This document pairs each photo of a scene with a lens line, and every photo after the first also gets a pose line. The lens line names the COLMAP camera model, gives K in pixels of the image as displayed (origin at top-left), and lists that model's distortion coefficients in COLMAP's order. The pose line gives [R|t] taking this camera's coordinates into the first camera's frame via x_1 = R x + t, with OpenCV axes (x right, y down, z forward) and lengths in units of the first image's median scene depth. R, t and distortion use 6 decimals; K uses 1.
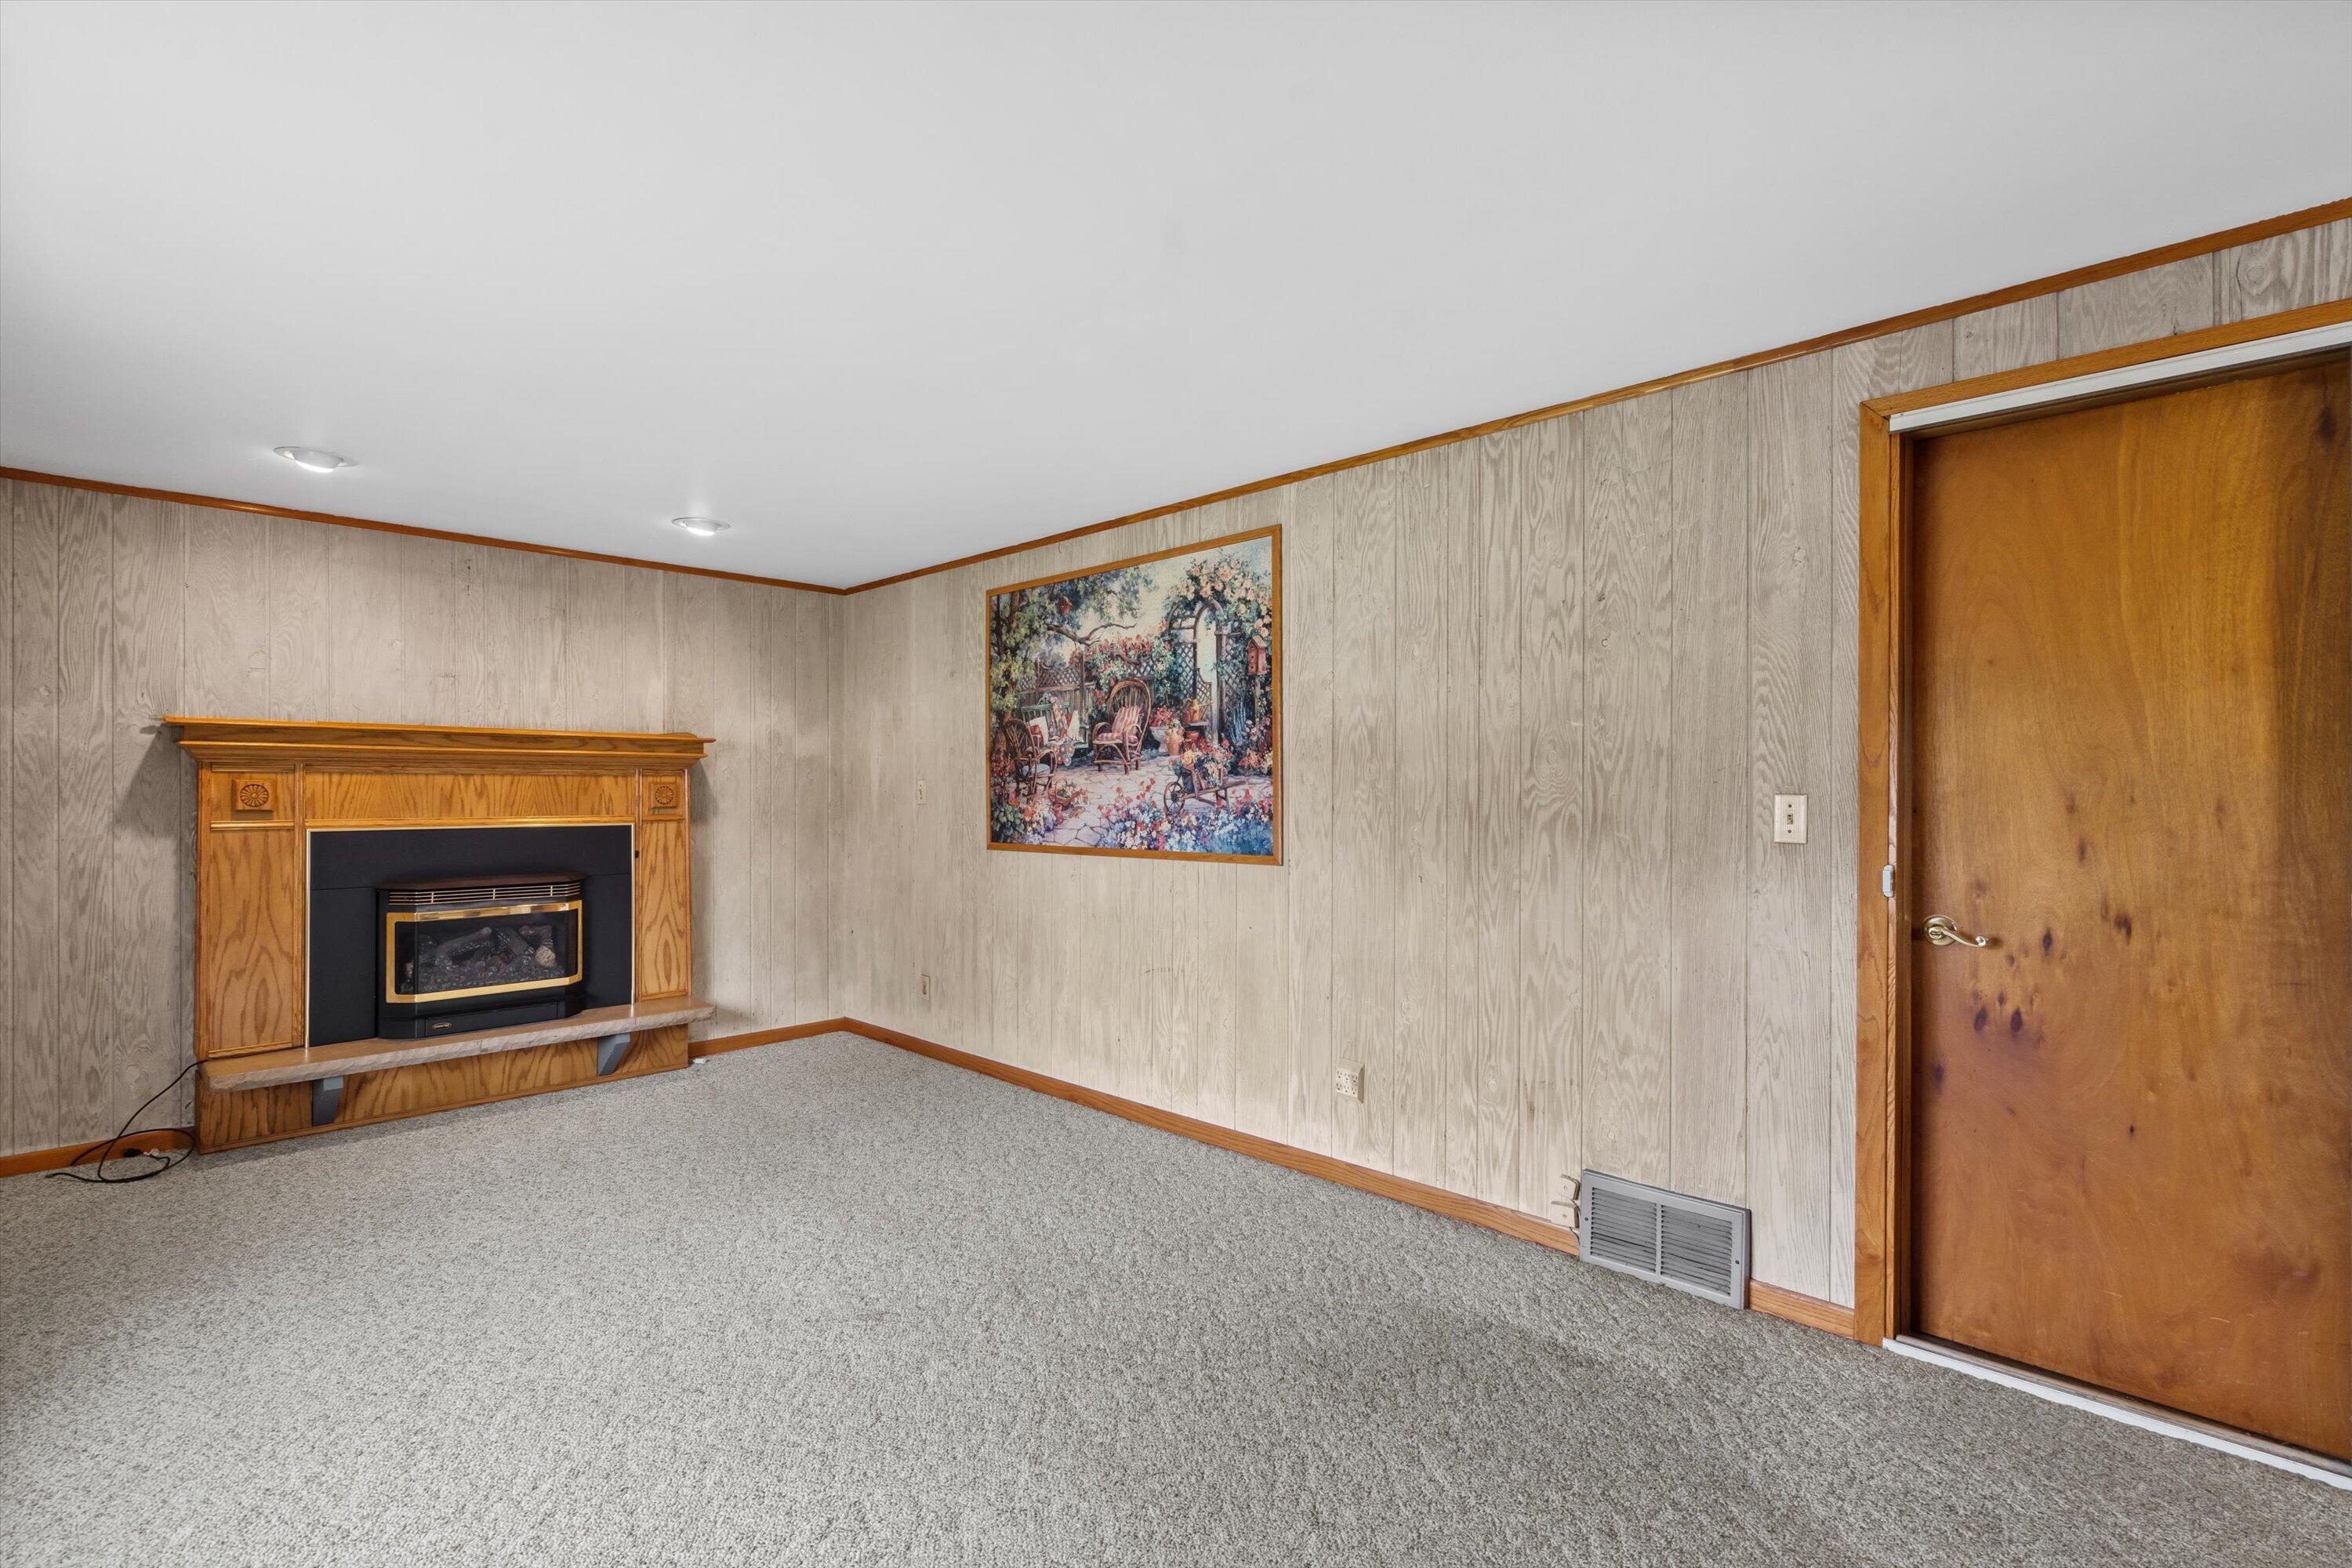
lens RADIAL K [[1077.7, 0, 1177.3], [0, 1077.7, 786.5], [0, 0, 1]] dist [-0.003681, 0.001887]
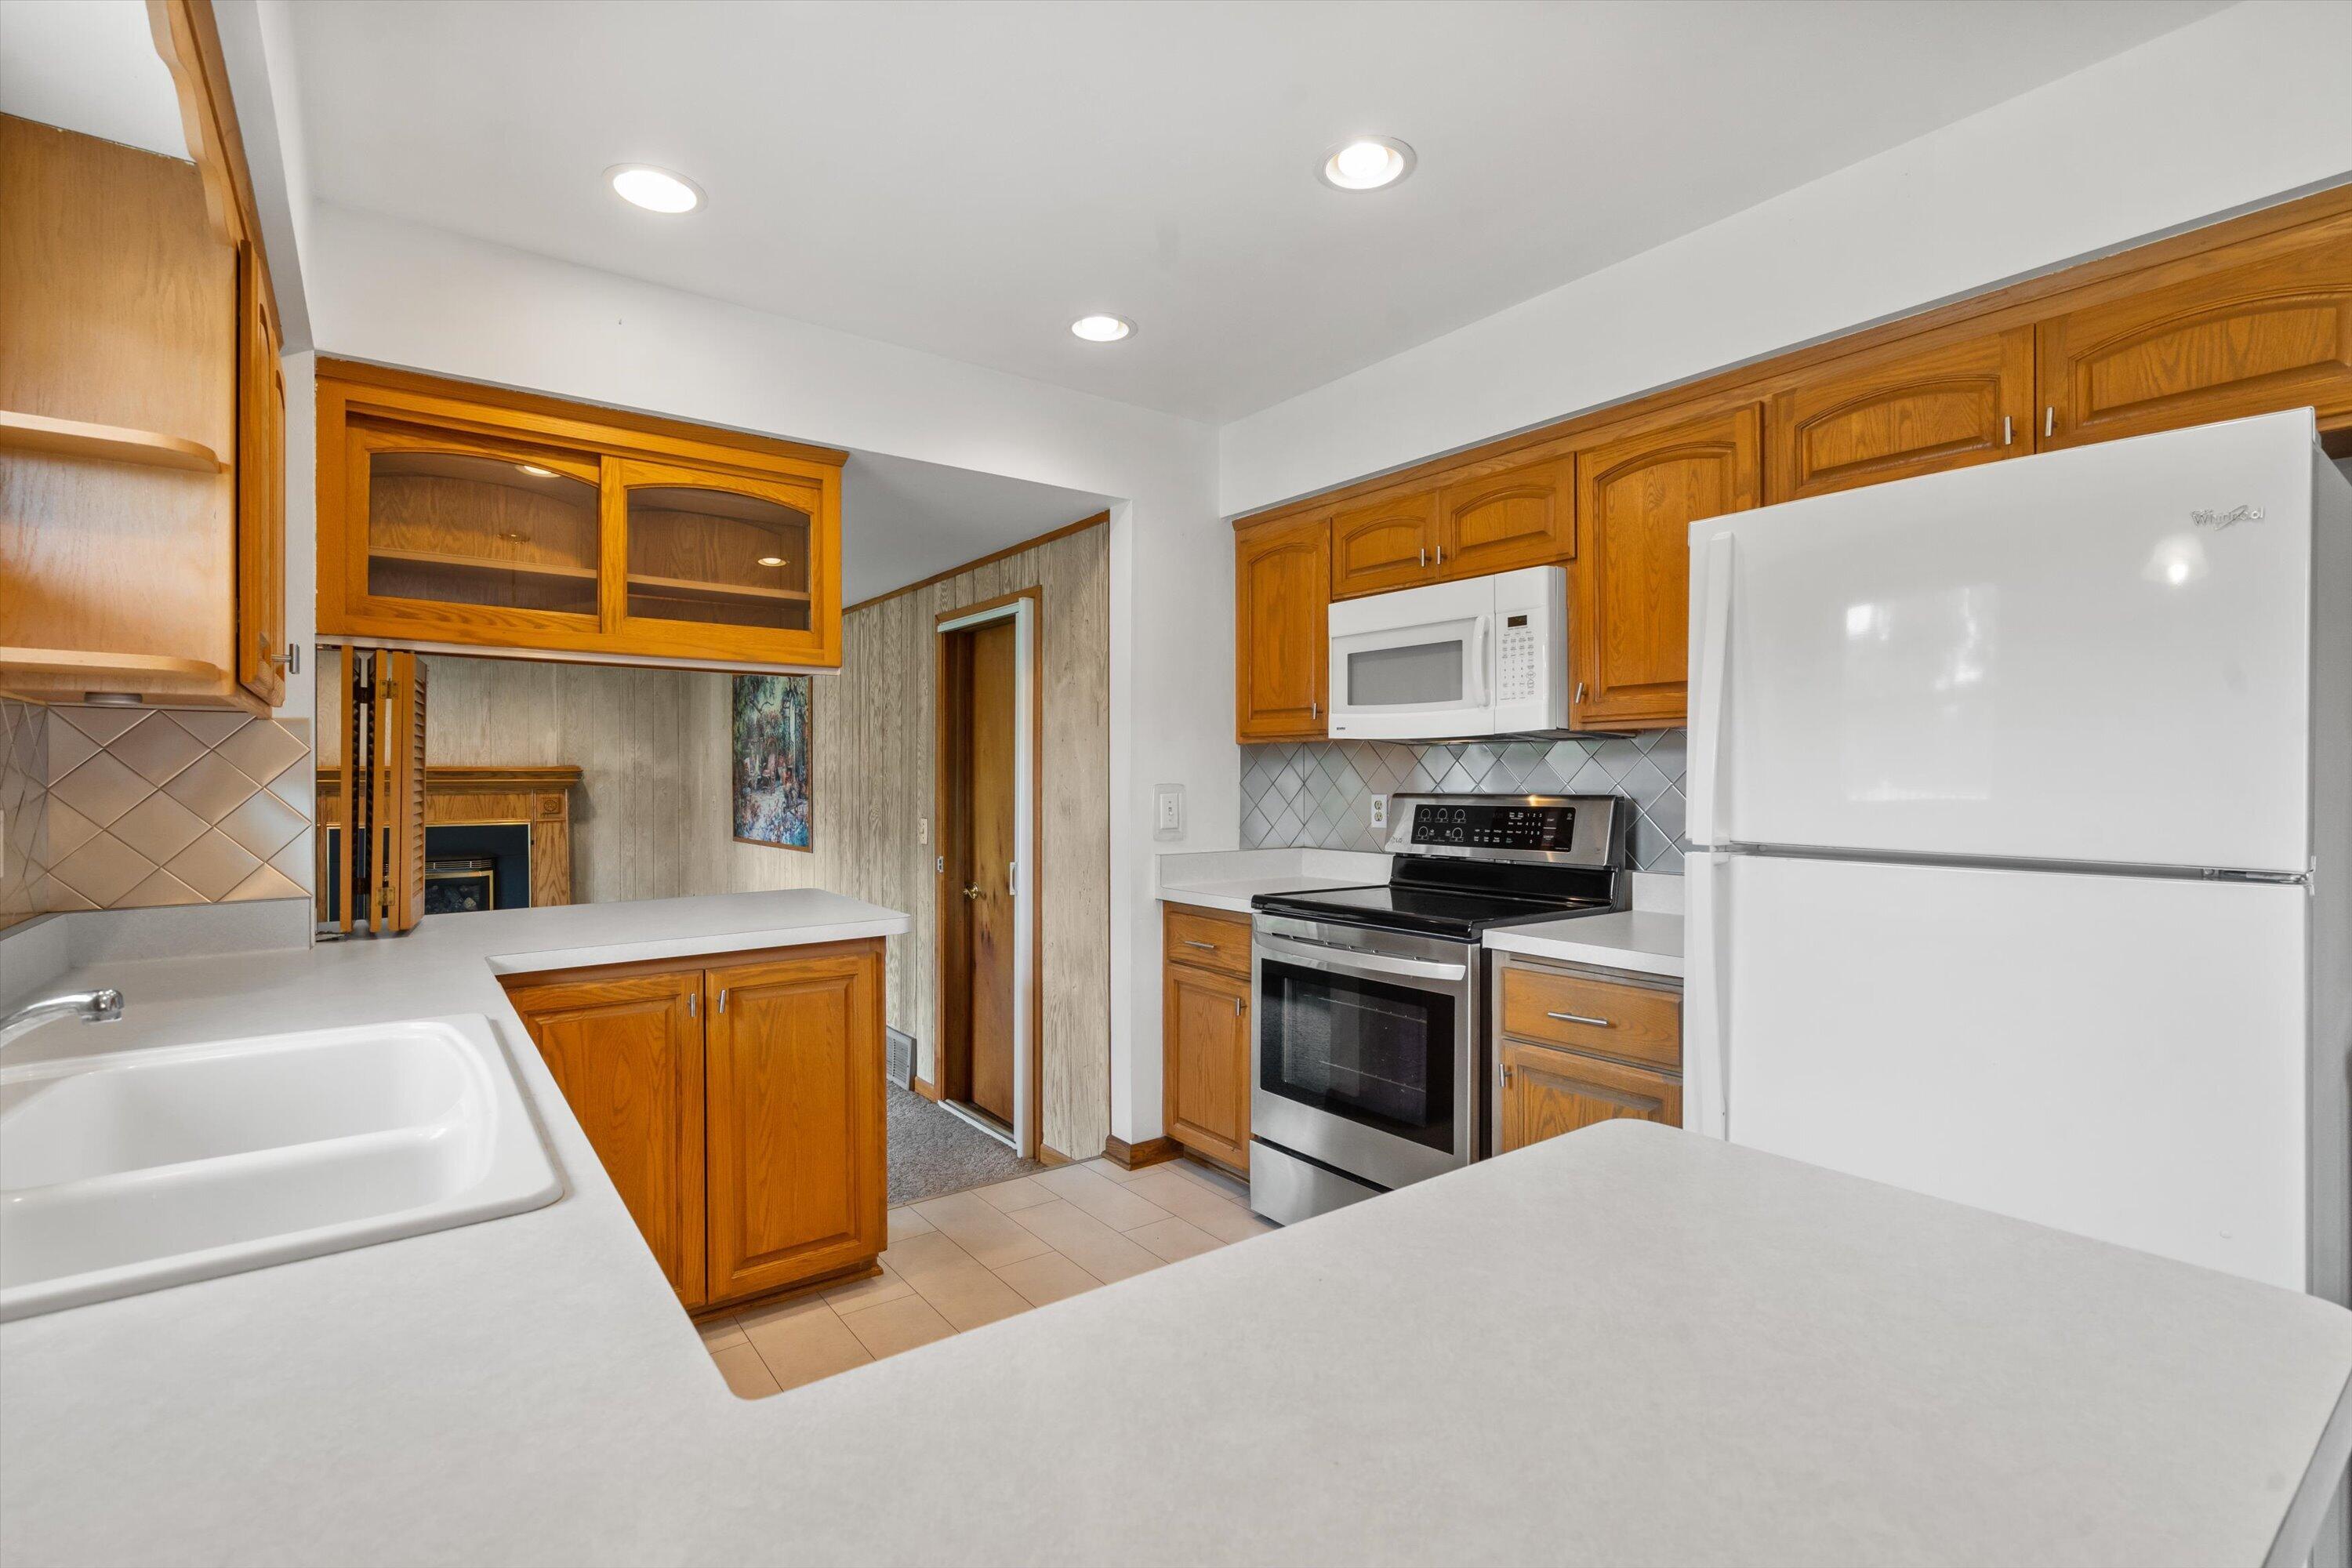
lens RADIAL K [[1077.7, 0, 1181.1], [0, 1077.7, 778.6], [0, 0, 1]] dist [-0.003681, 0.001887]
pose [[0.987044, -0.003163, -0.160419, 0.765192], [0.004372, 0.999965, 0.007185, -0.042895], [0.160390, -0.007793, 0.987023, -0.463257]]
